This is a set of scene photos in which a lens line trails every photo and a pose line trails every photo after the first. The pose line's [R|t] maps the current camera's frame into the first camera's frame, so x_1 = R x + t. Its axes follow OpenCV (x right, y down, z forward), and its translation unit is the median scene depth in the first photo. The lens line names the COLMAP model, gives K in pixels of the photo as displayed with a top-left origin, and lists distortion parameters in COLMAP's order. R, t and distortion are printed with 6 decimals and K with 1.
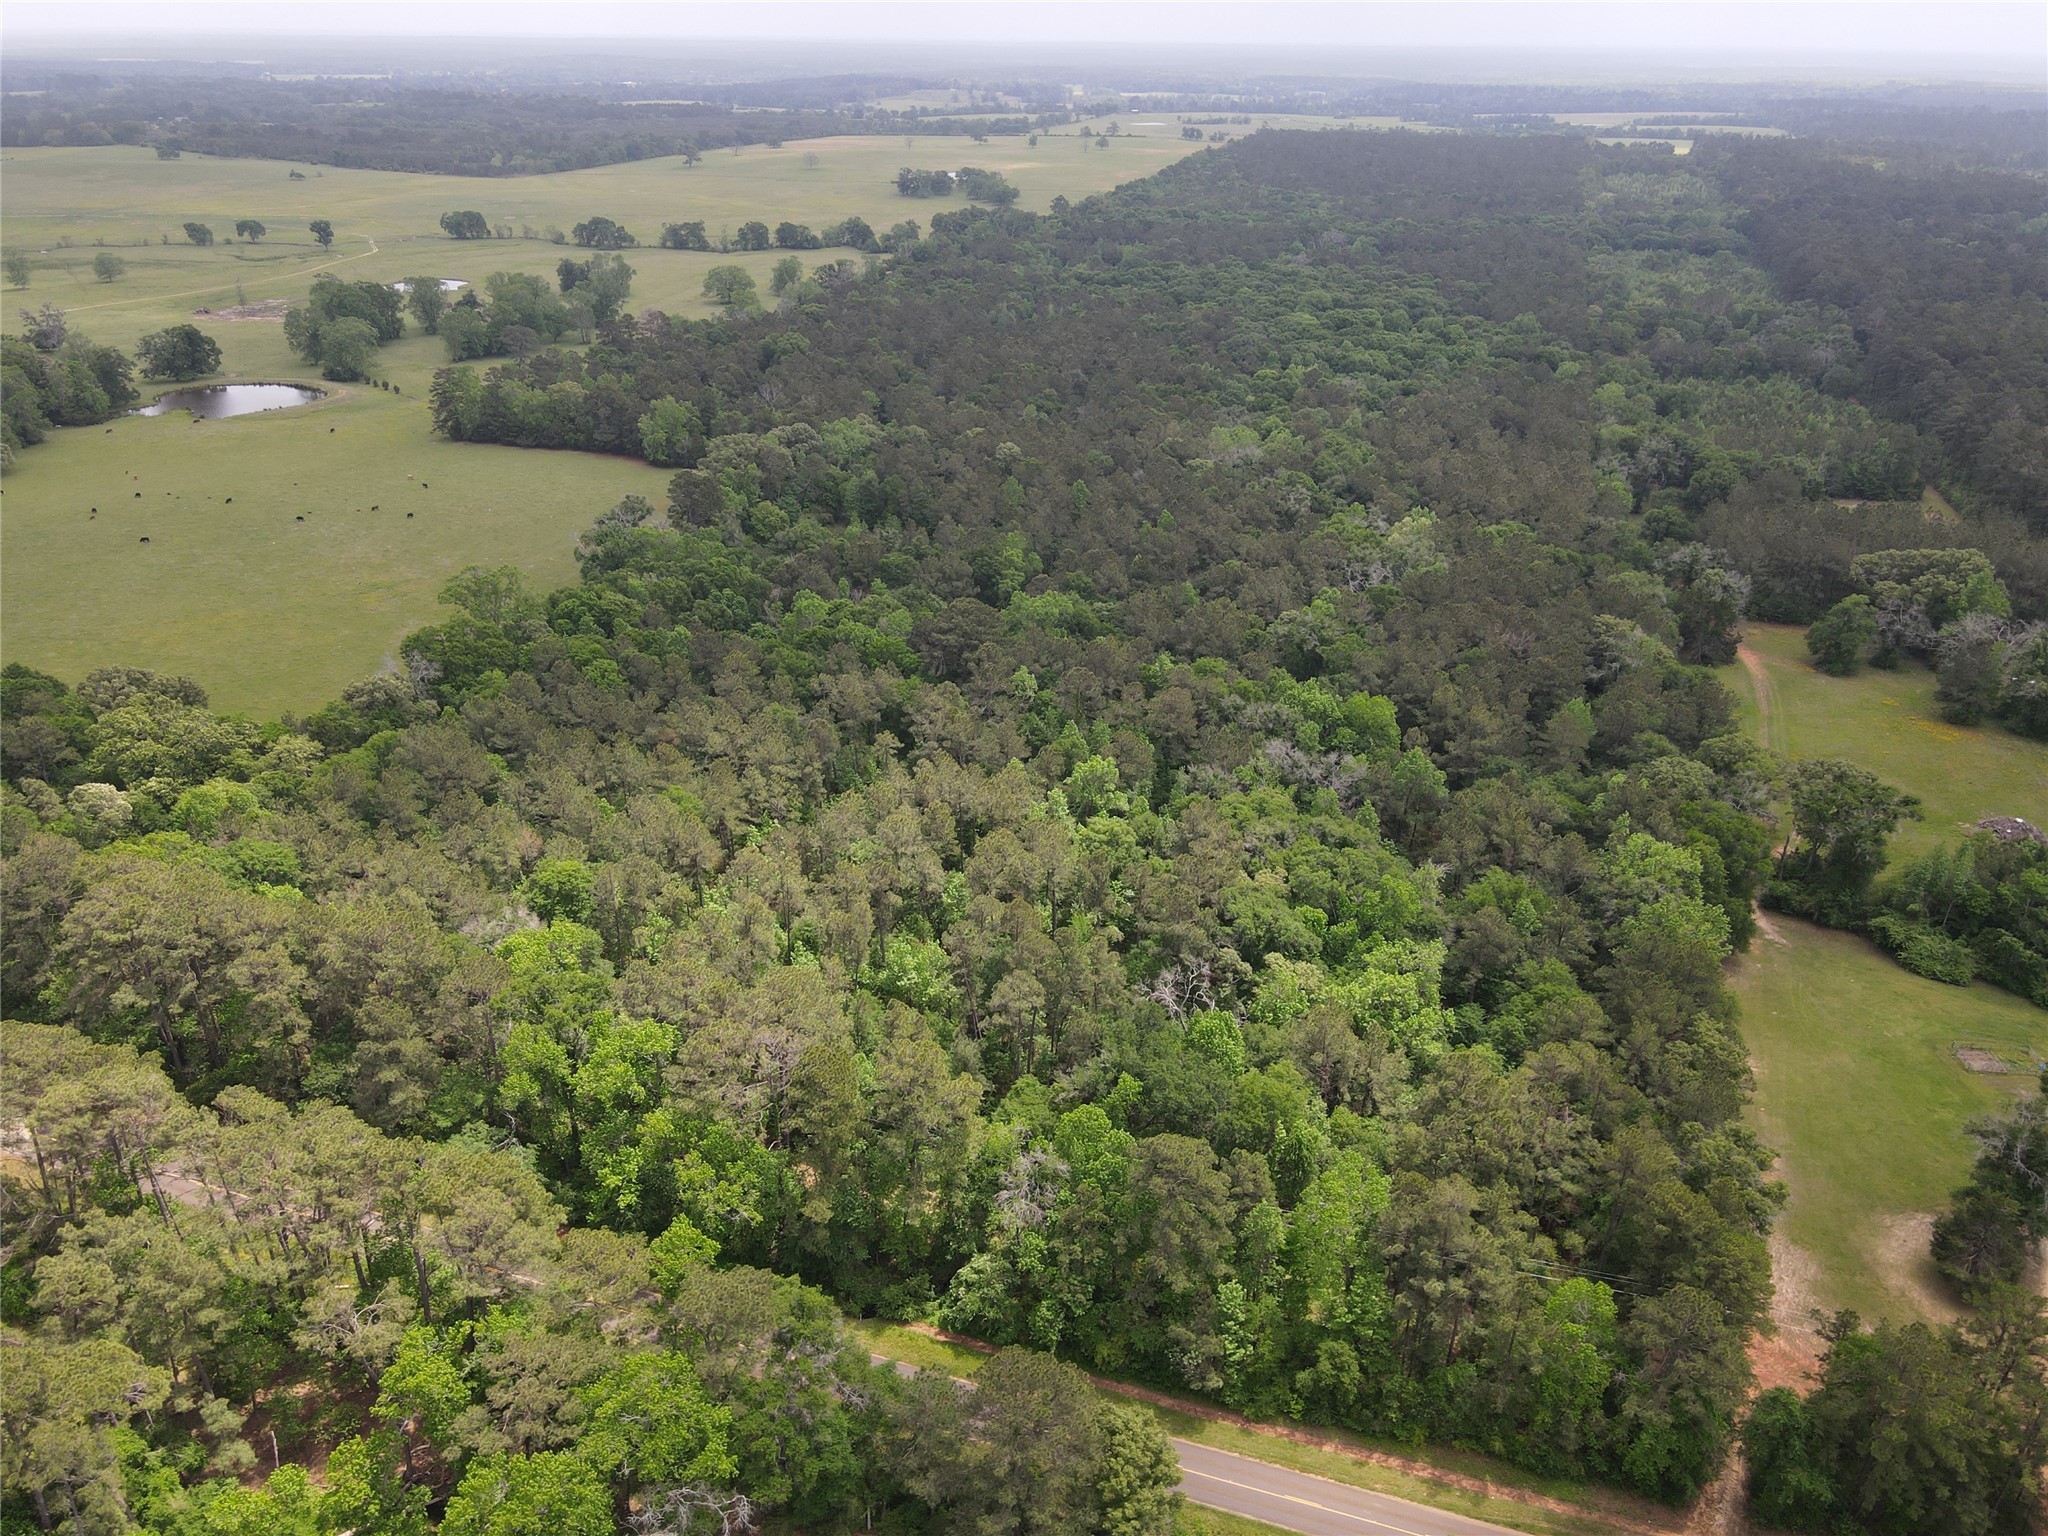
lens RADIAL K [[1508.7, 0, 1016.0], [0, 1508.7, 767.2], [0, 0, 1]] dist [-0.003749, 0.025548]
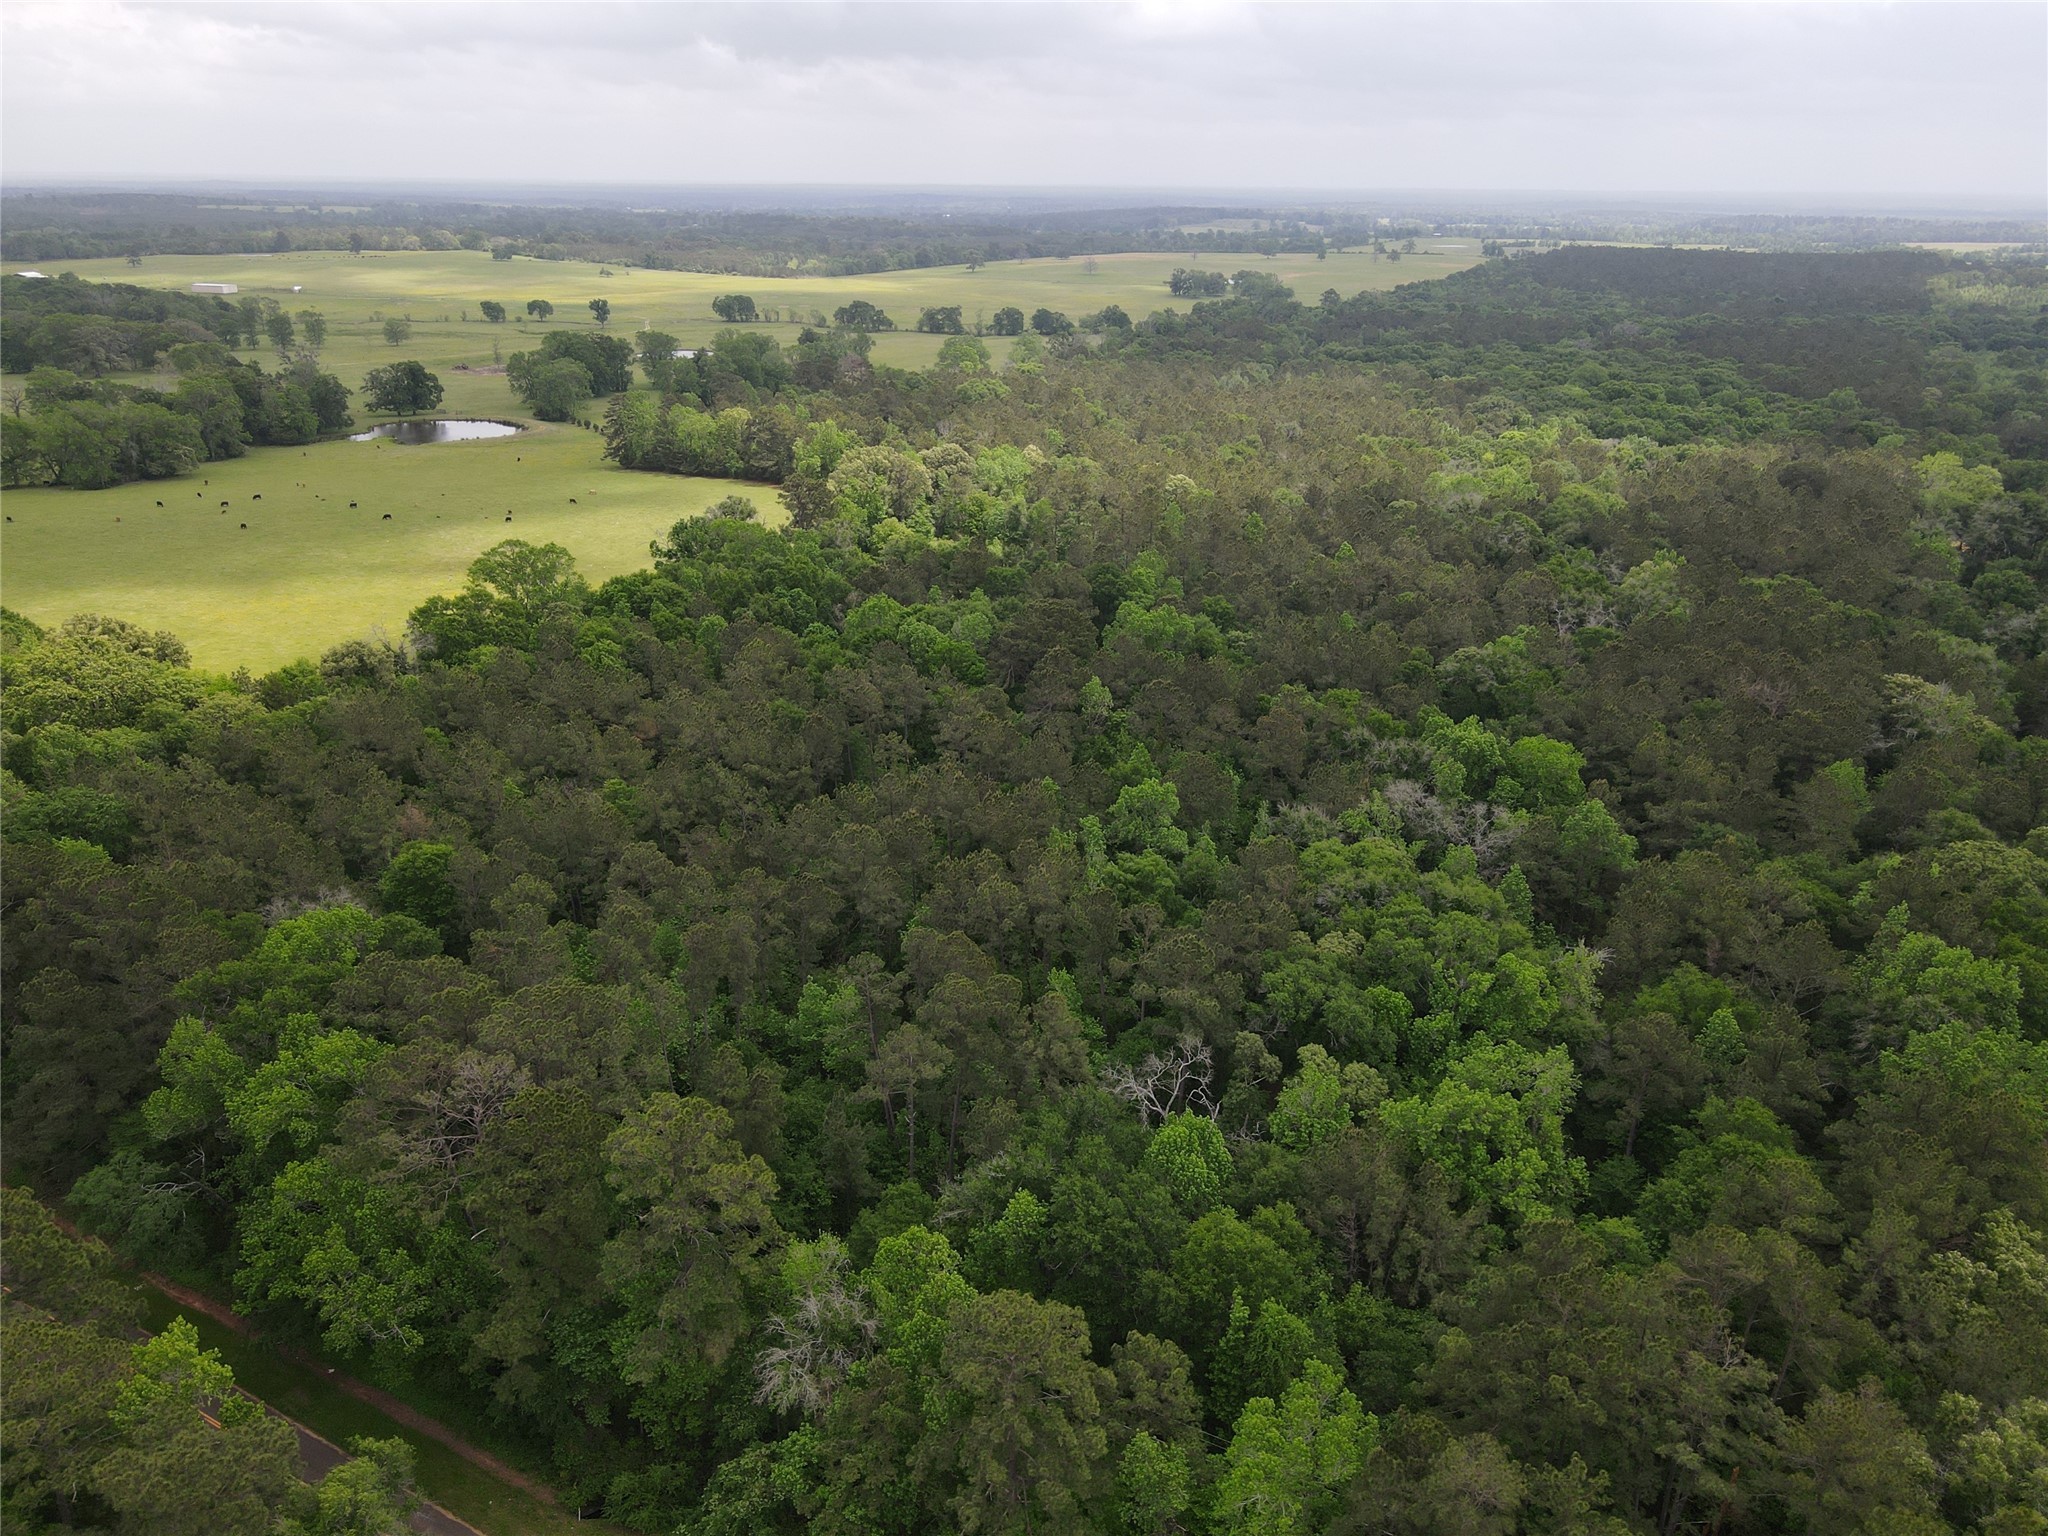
lens RADIAL K [[1508.7, 0, 1016.0], [0, 1508.7, 767.2], [0, 0, 1]] dist [-0.003749, 0.025548]
pose [[0.980926, 0.069407, -0.181568, 0.055148], [-0.084304, 0.993564, -0.075654, 0.022105], [0.175149, 0.089518, 0.980464, 0.107632]]
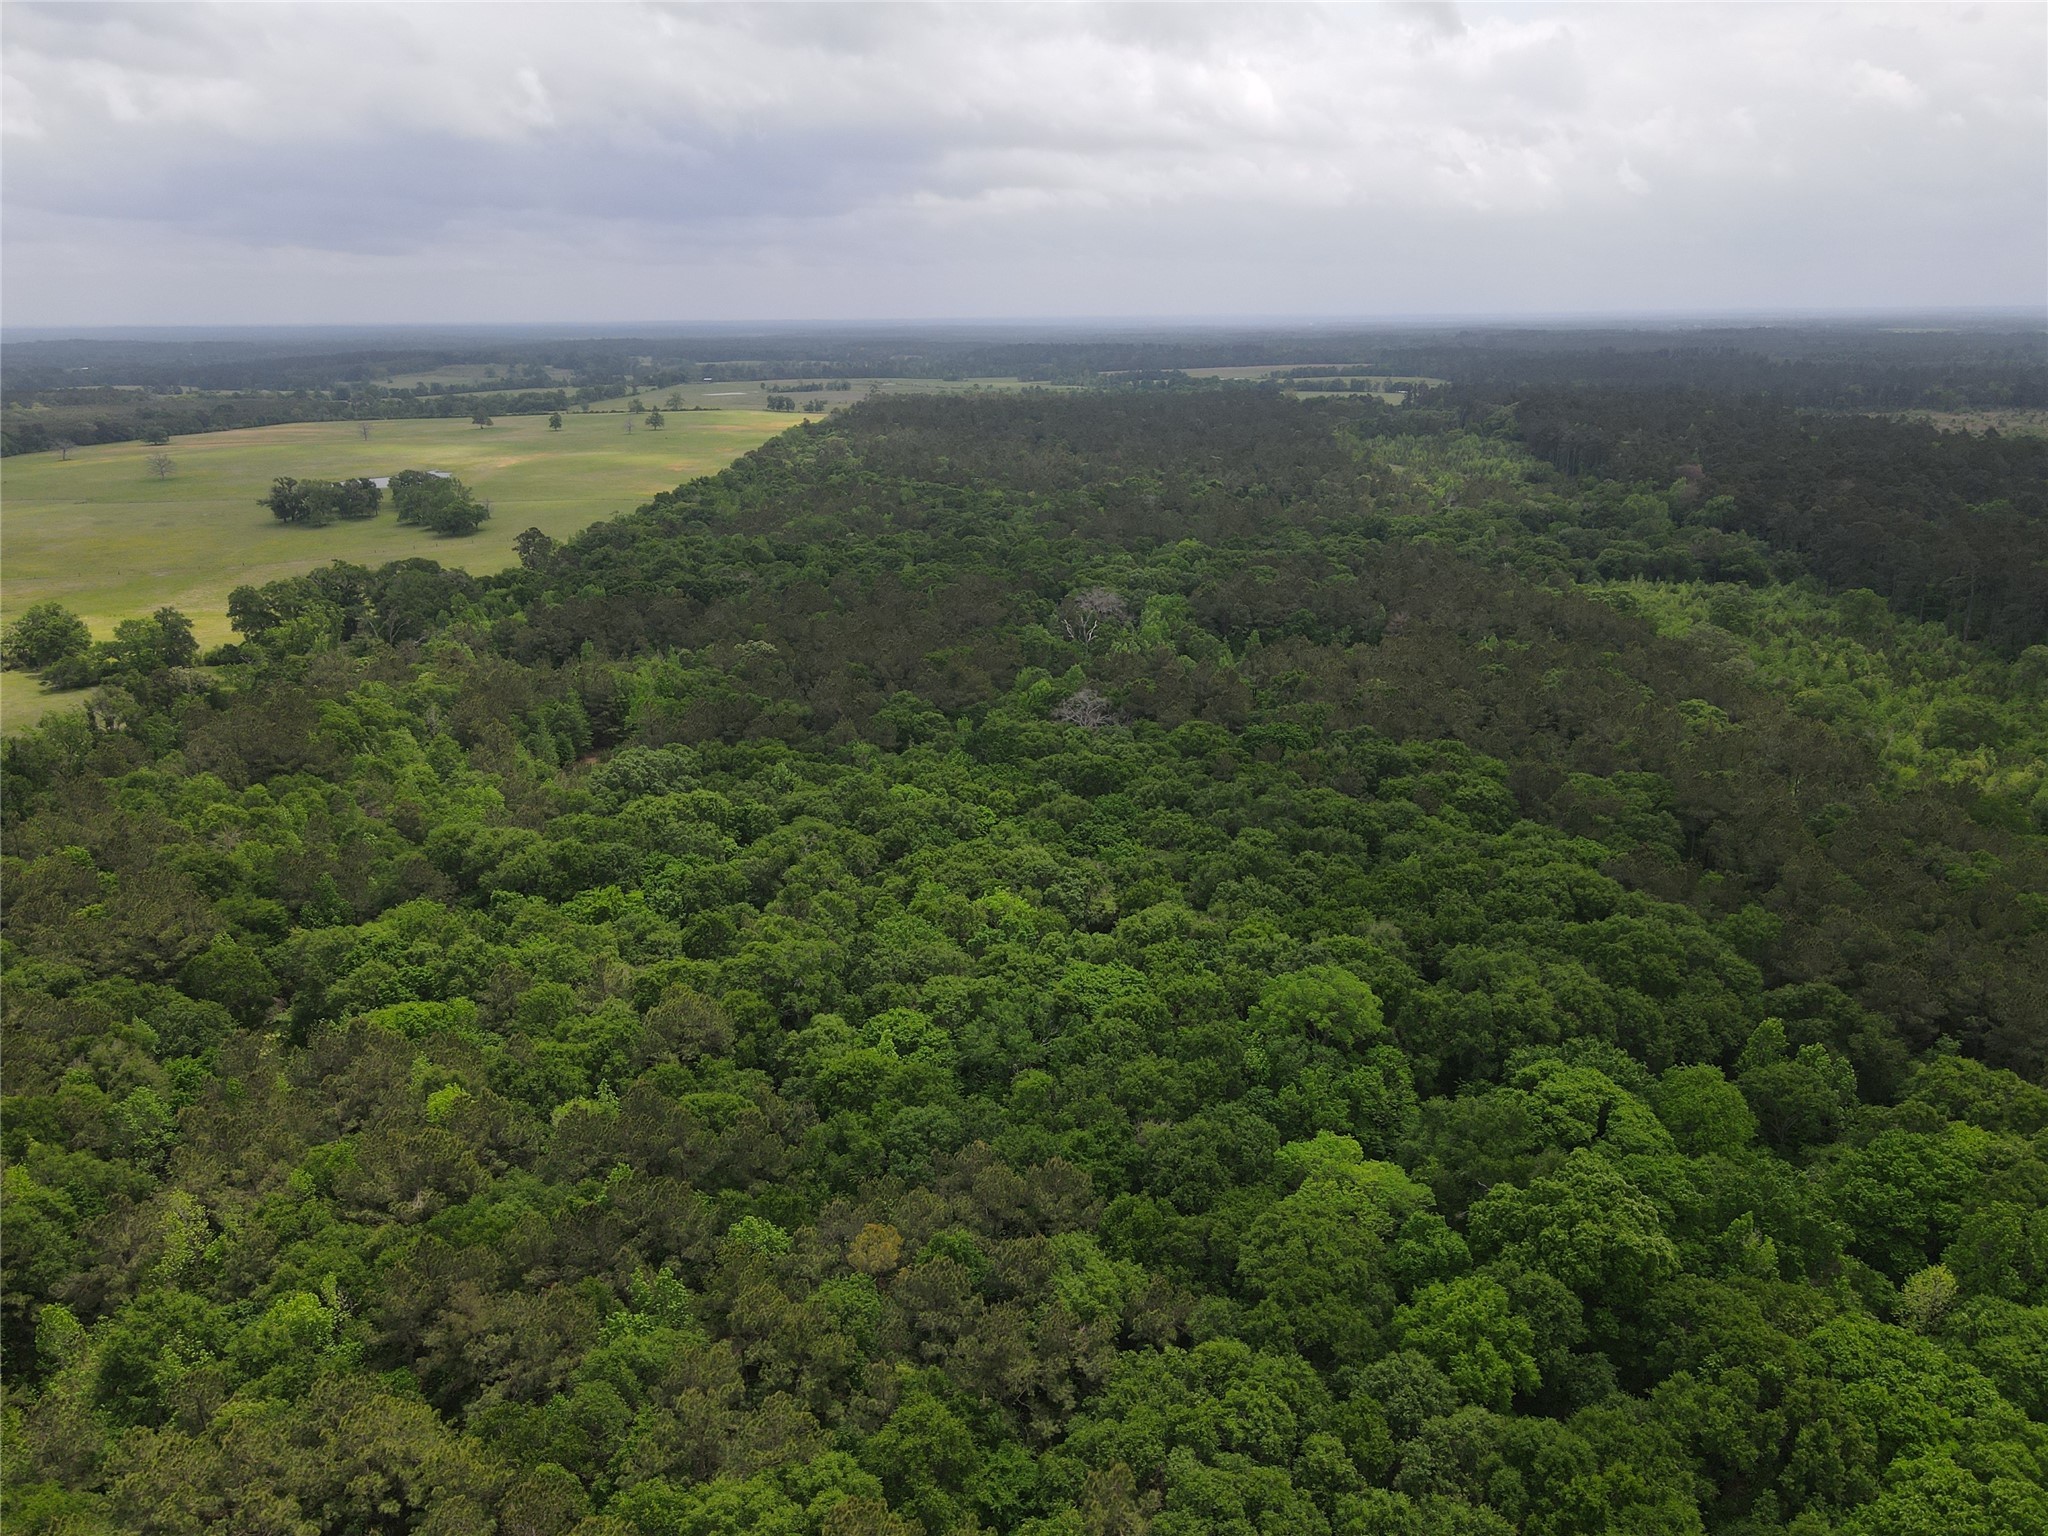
lens RADIAL K [[1508.7, 0, 1016.0], [0, 1508.7, 767.2], [0, 0, 1]] dist [-0.003749, 0.025548]
pose [[0.966789, -0.092293, 0.238330, 0.115585], [0.129063, 0.981186, -0.143583, -0.401573], [-0.220594, 0.169574, 0.960512, 0.953228]]
